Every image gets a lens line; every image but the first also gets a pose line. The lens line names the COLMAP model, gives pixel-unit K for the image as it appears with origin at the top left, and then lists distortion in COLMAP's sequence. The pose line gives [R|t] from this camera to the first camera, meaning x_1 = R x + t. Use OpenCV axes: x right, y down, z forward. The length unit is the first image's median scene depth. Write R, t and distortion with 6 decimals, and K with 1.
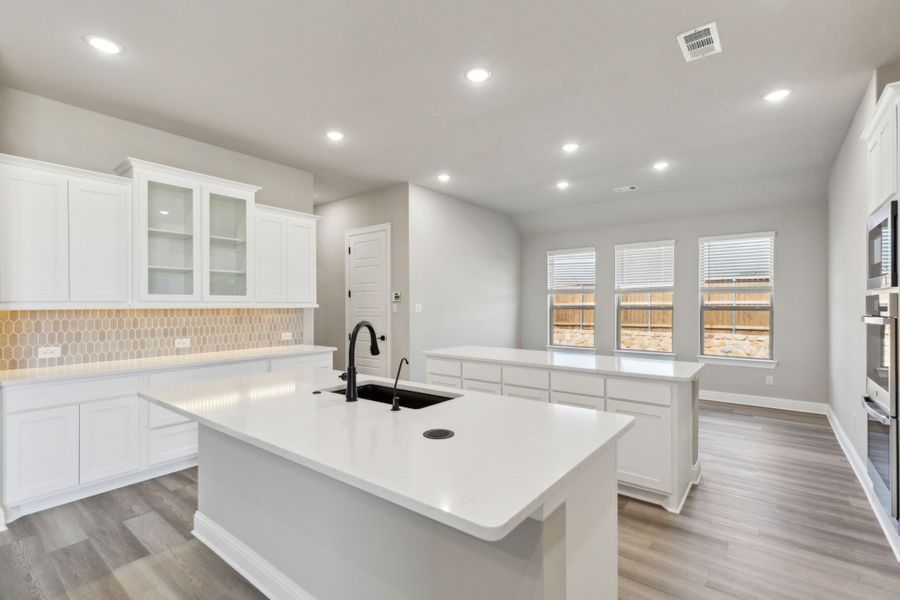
lens RADIAL K [[408.9, 0, 451.8], [0, 408.9, 304.3], [0, 0, 1]] dist [0.003364, -0.000564]
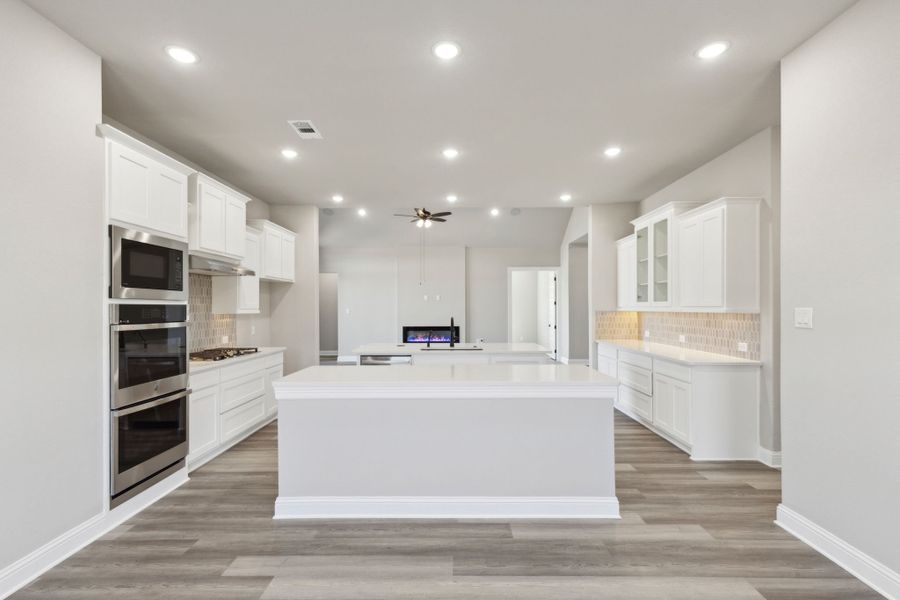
lens RADIAL K [[413.2, 0, 452.9], [0, 413.2, 308.0], [0, 0, 1]] dist [0.004998, -0.000176]
pose [[-0.790135, 0.004075, -0.612919, 0.468813], [0.004642, 0.999989, 0.000665, -0.003569], [0.612915, -0.002320, -0.790146, 1.055595]]
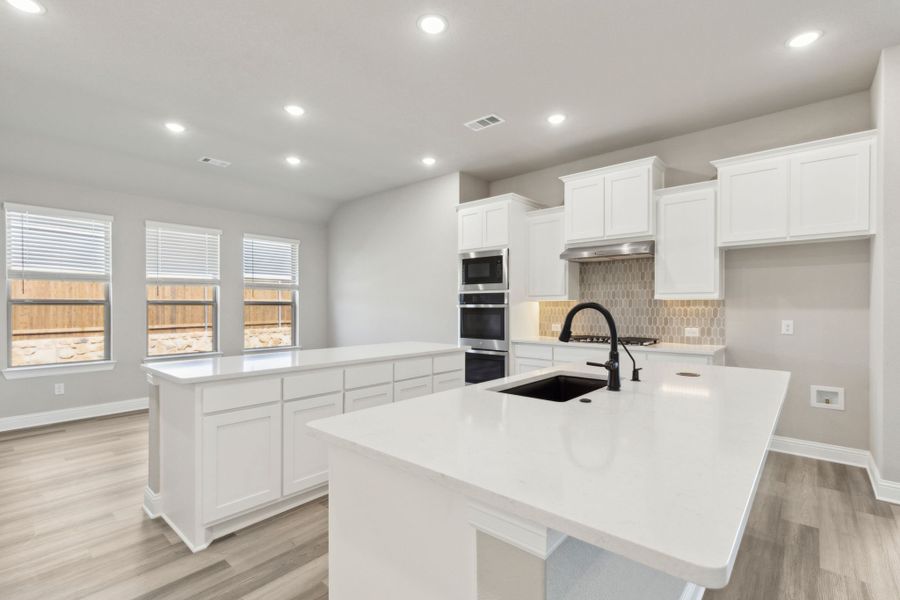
lens RADIAL K [[413.2, 0, 452.9], [0, 413.2, 308.0], [0, 0, 1]] dist [0.004998, -0.000176]
pose [[0.047511, -0.003046, 0.998866, -0.397388], [-0.000103, 0.999995, 0.003054, 0.018562], [-0.998871, -0.000248, 0.047510, 0.444736]]
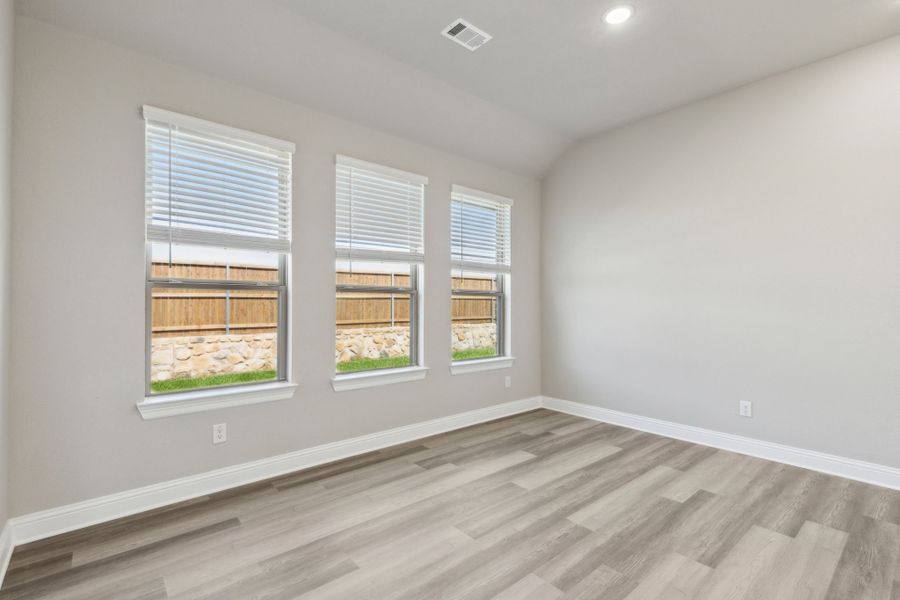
lens RADIAL K [[416.0, 0, 454.5], [0, 416.0, 301.0], [0, 0, 1]] dist [-0.001089, -0.000297]
pose [[0.188081, 0.011827, 0.982082, -0.051993], [-0.001147, 0.999929, -0.011822, 0.034050], [-0.982153, 0.001097, 0.188081, 0.884665]]
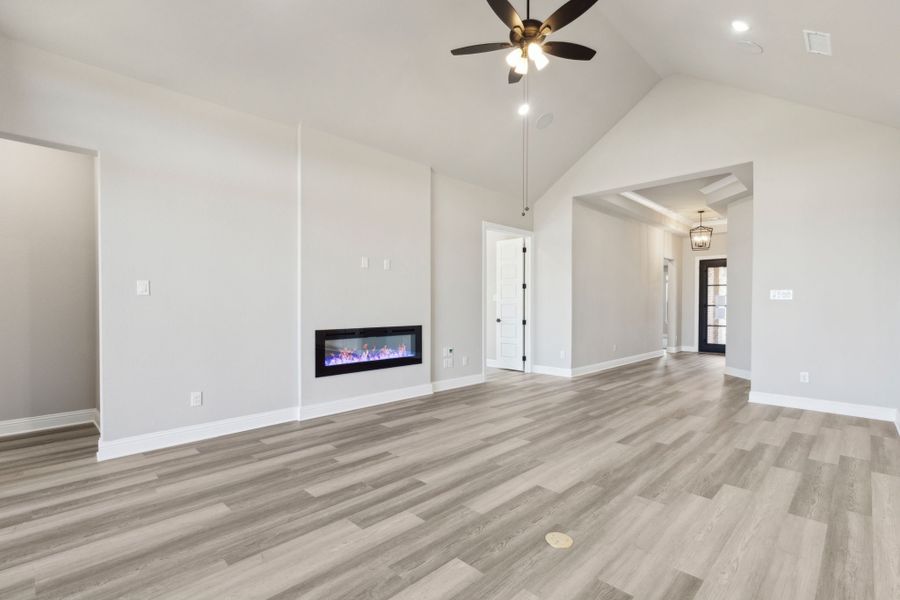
lens RADIAL K [[422.6, 0, 453.2], [0, 422.6, 309.8], [0, 0, 1]] dist [0.009529, -0.000011]
pose [[-0.101437, 0.016554, -0.994704, 0.240415], [-0.005870, 0.999834, 0.017238, 0.028168], [0.994825, 0.007587, -0.101323, -0.212971]]
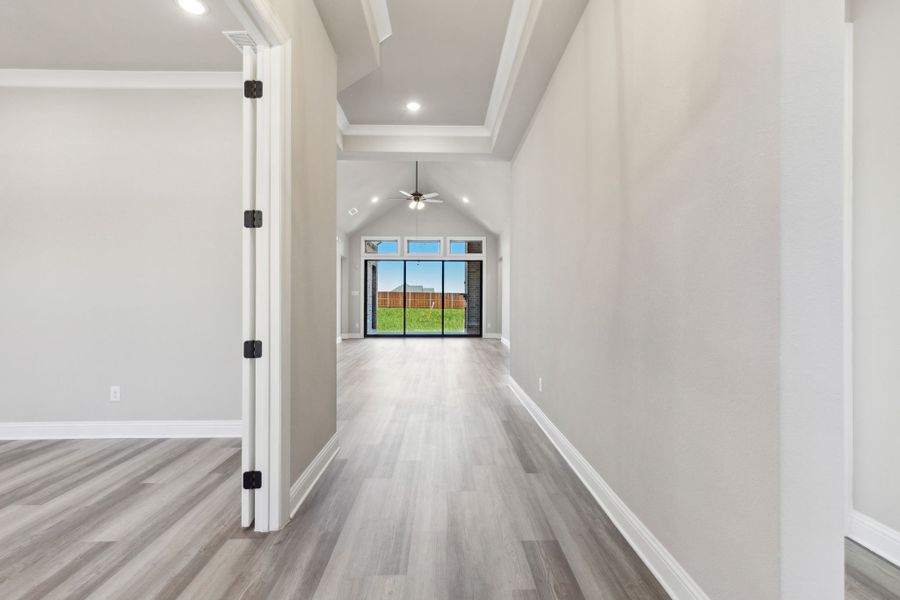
lens RADIAL K [[413.2, 0, 452.9], [0, 413.2, 308.0], [0, 0, 1]] dist [0.004998, -0.000176]
pose [[-0.635924, -0.014199, 0.771621, -1.600946], [0.001257, 0.999810, 0.019434, 0.041499], [-0.771750, 0.013329, -0.635786, 0.678586]]
